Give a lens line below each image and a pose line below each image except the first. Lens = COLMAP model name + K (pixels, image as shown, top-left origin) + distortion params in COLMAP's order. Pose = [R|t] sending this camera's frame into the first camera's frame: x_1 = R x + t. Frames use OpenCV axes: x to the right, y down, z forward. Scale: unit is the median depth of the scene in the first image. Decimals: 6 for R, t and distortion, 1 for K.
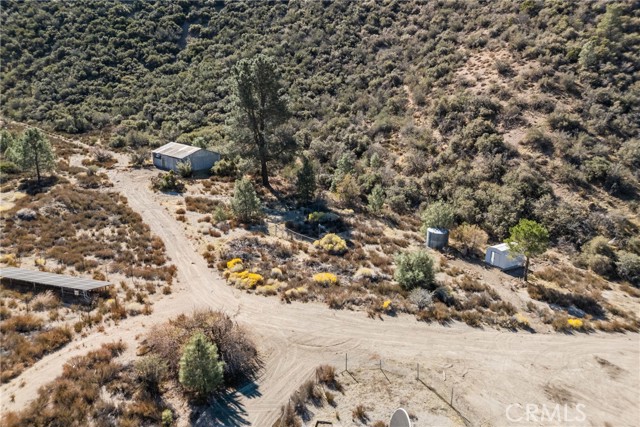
lens RADIAL K [[459.9, 0, 320.6], [0, 459.9, 196.9], [0, 0, 1]] dist [0.050710, -0.042233]
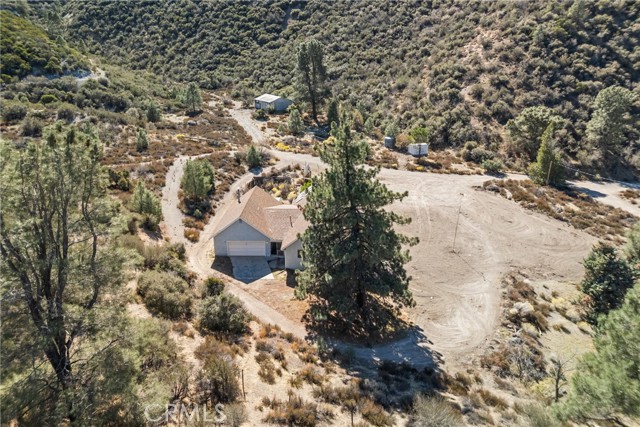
lens RADIAL K [[459.9, 0, 320.6], [0, 459.9, 196.9], [0, 0, 1]] dist [0.050710, -0.042233]
pose [[0.970168, 0.064050, -0.233822, 0.199181], [-0.048881, 0.996341, 0.070108, 0.089683], [0.237456, -0.056587, 0.969749, -0.407892]]
